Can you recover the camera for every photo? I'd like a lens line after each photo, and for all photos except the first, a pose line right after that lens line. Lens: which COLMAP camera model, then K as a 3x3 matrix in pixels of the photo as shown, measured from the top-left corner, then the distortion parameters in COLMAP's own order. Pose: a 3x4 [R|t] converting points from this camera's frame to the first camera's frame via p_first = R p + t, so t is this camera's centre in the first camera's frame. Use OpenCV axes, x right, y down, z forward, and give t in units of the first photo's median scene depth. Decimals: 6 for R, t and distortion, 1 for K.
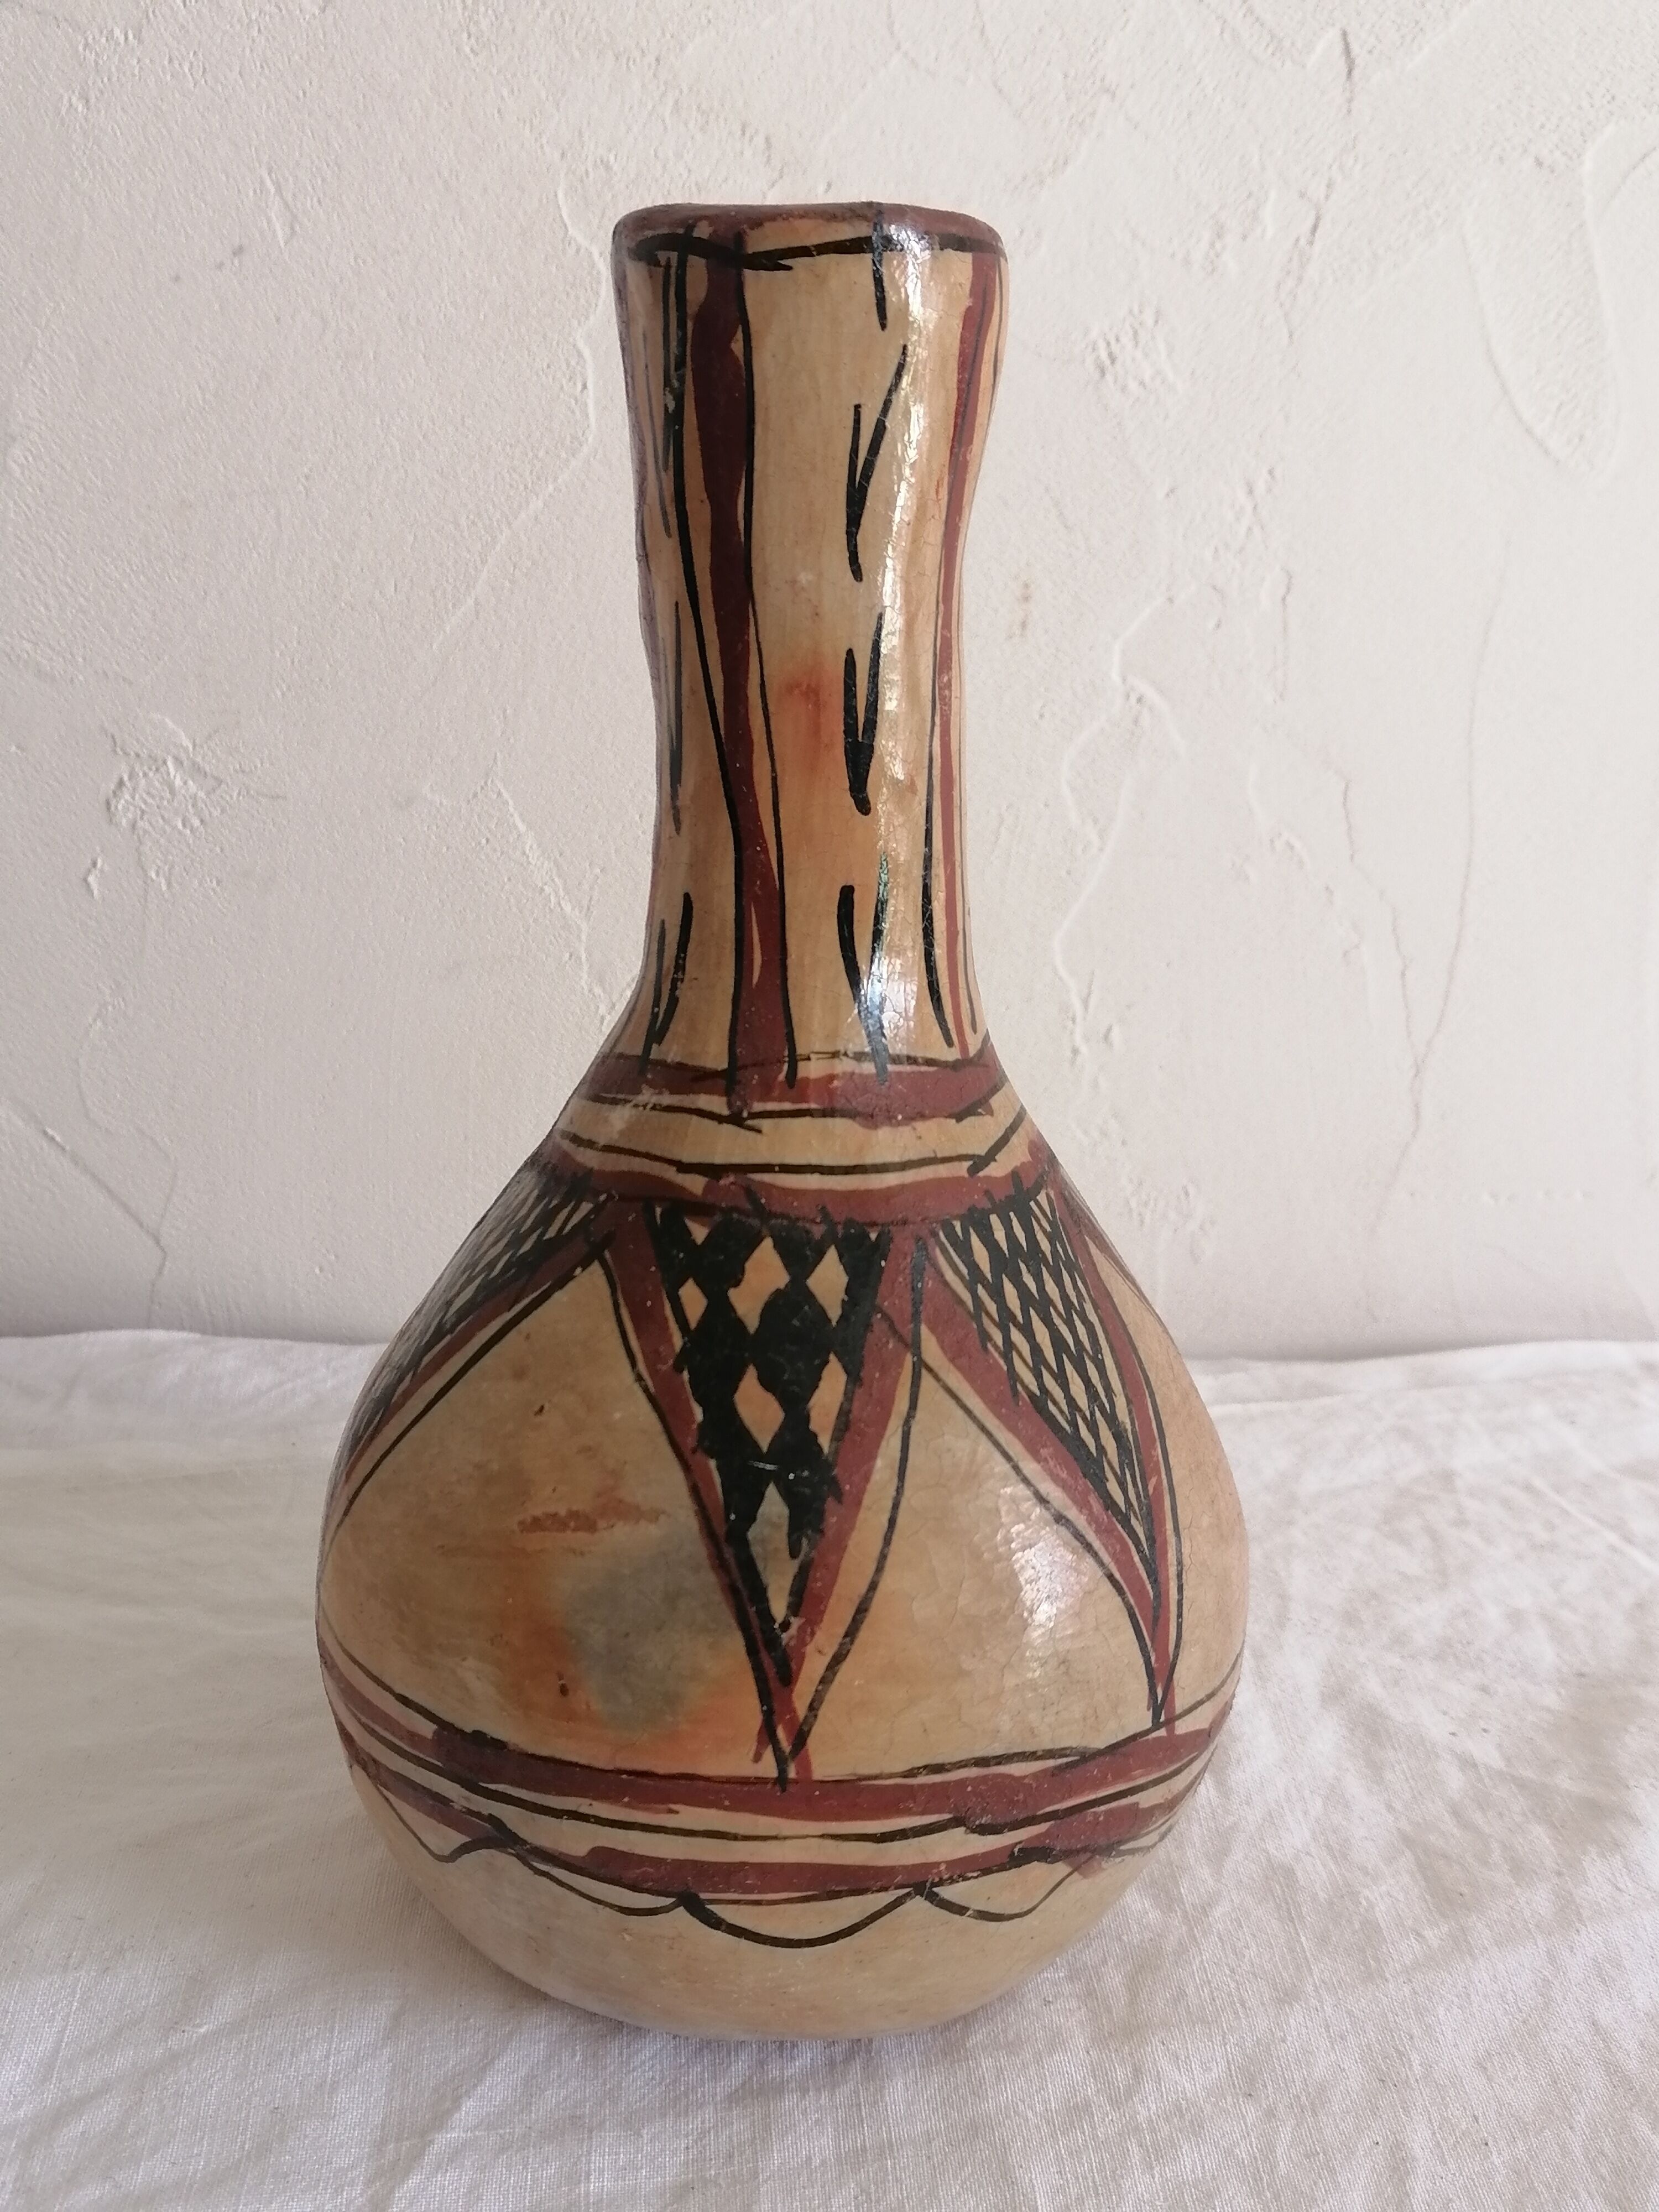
lens RADIAL K [[2289.4, 0, 827.2], [0, 2289.4, 1101.1], [0, 0, 1]] dist [0.001568, 0.000000]
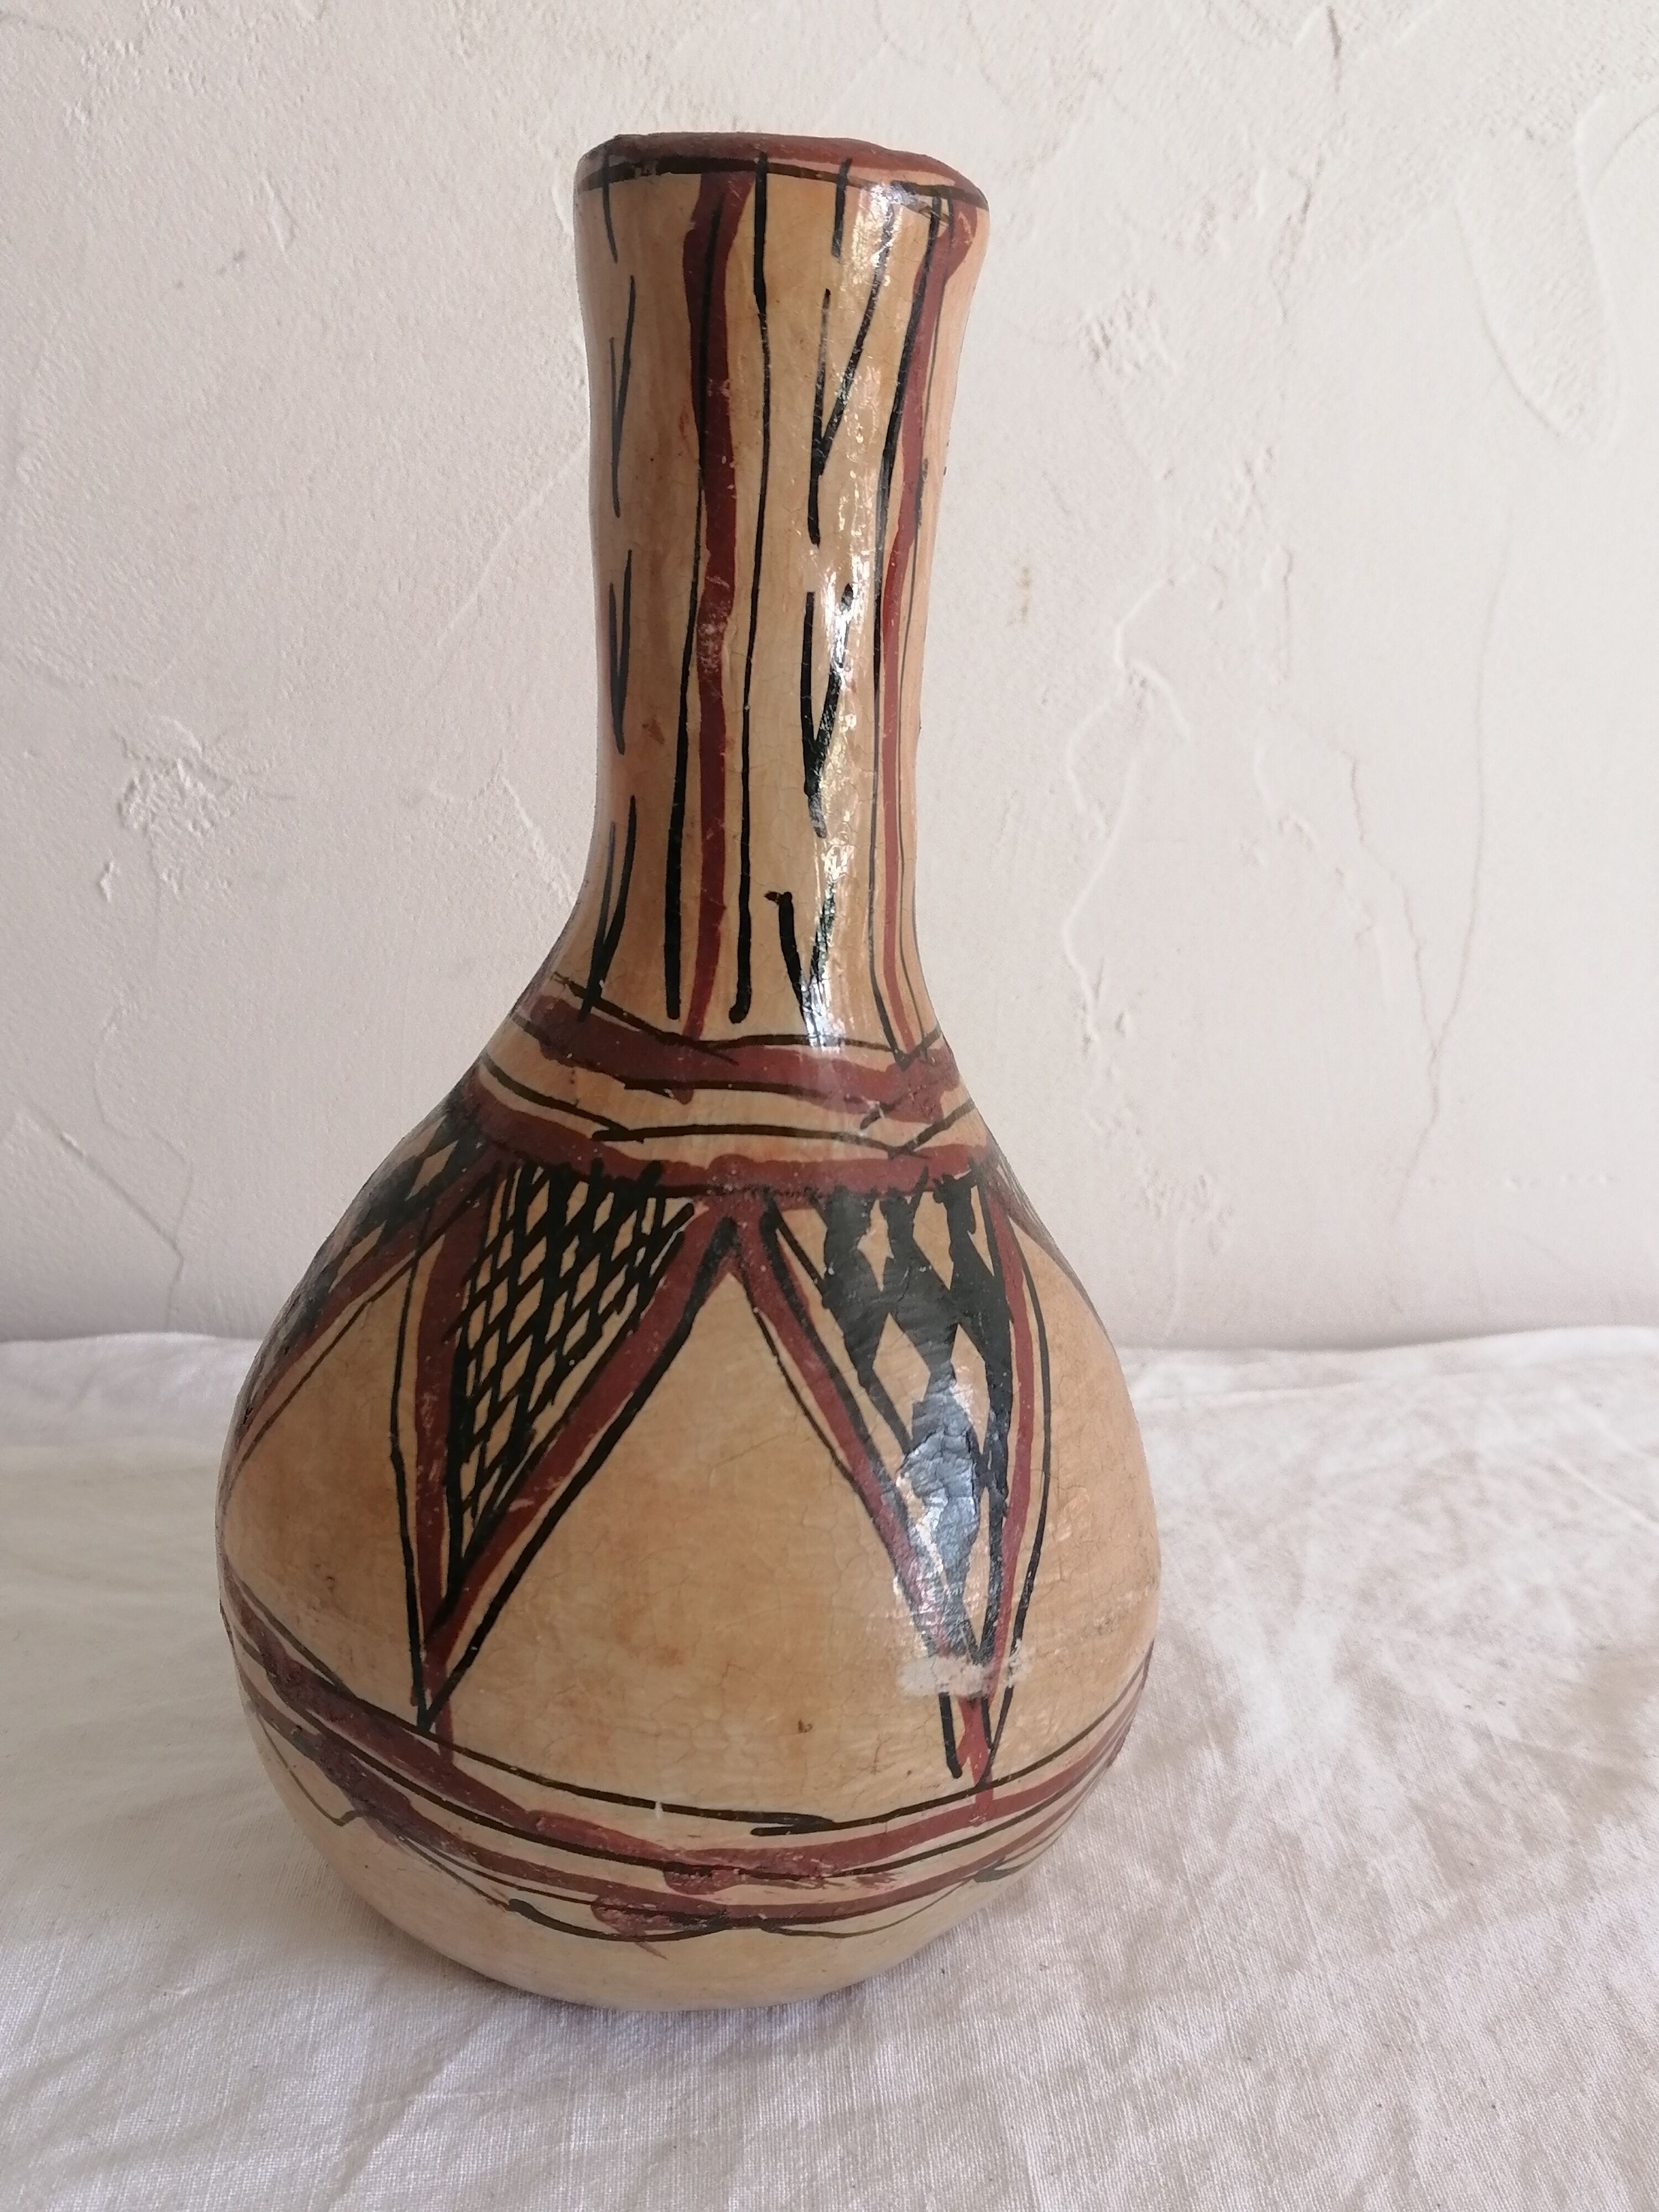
lens RADIAL K [[2289.4, 0, 826.2], [0, 2289.4, 1097.7], [0, 0, 1]] dist [0.001568, 0.000000]
pose [[0.999490, -0.014862, -0.028273, 0.025457], [0.014038, 0.999478, -0.029108, 0.034080], [0.028691, 0.028697, 0.999176, 0.005193]]
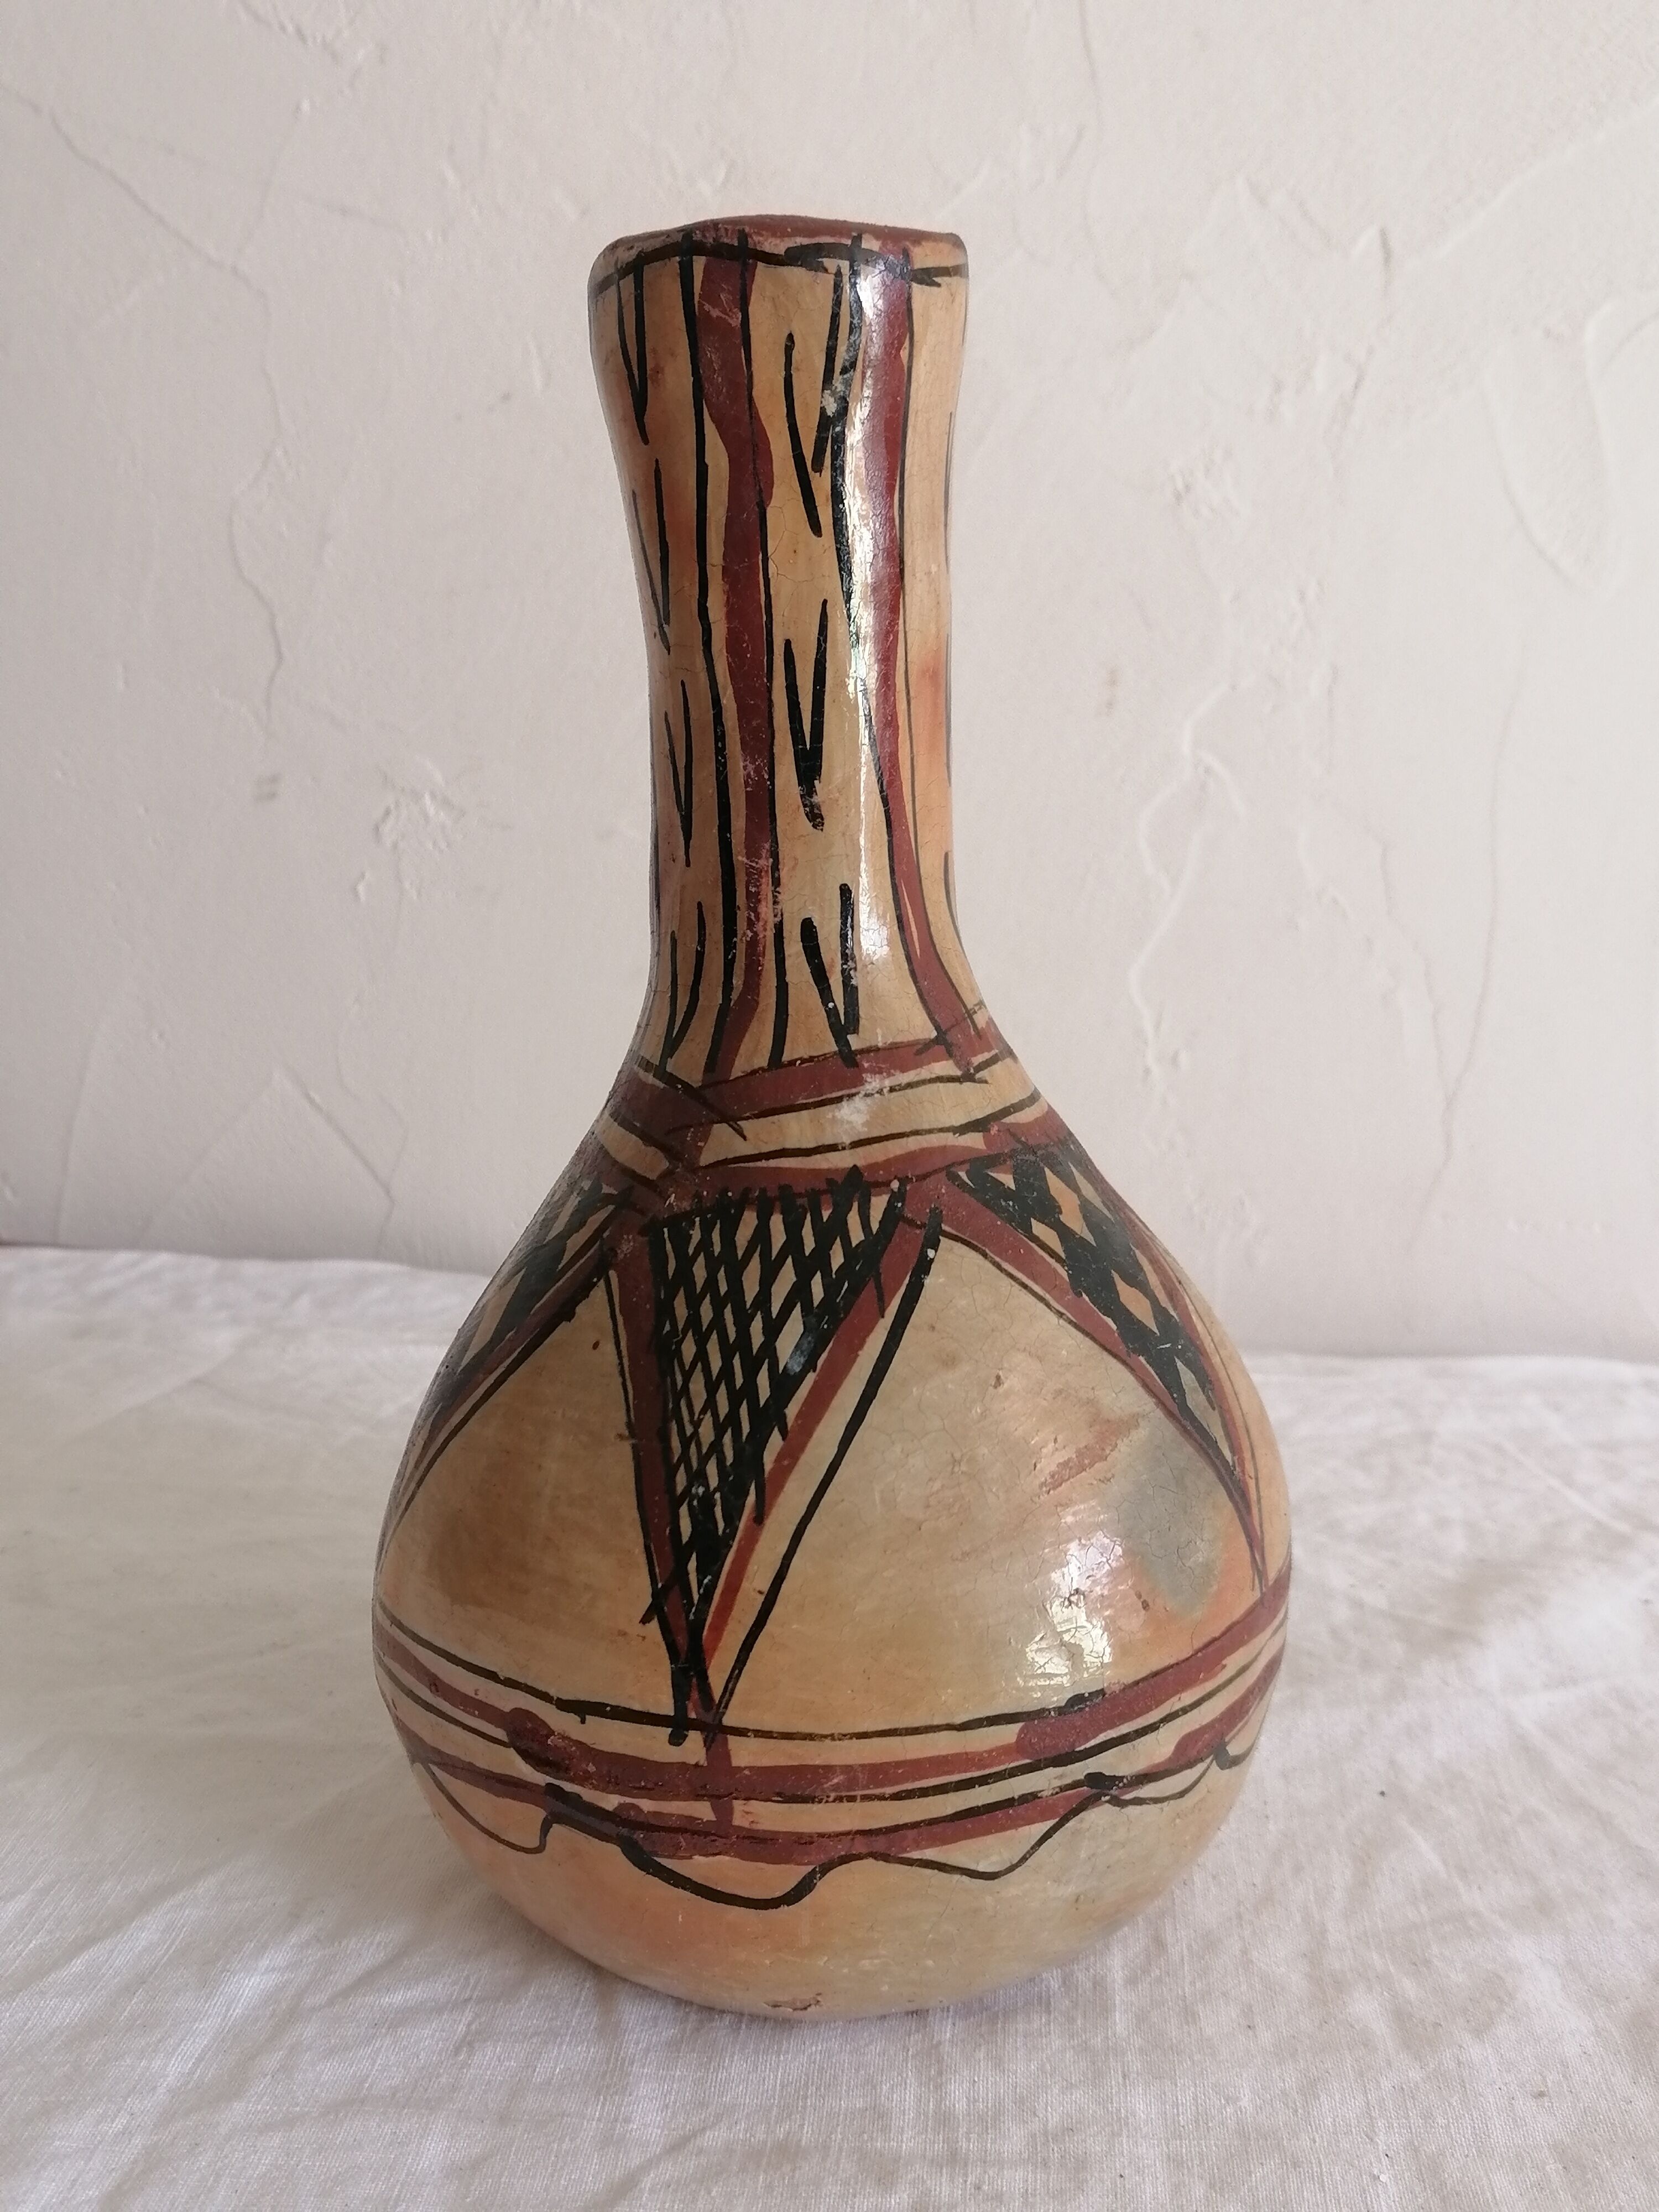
lens RADIAL K [[2289.4, 0, 821.3], [0, 2289.4, 1110.3], [0, 0, 1]] dist [0.001568, 0.000000]
pose [[0.984571, 0.058378, -0.164960, 0.153809], [-0.076783, 0.991237, -0.107489, 0.151648], [0.157239, 0.118496, 0.980426, -0.189646]]
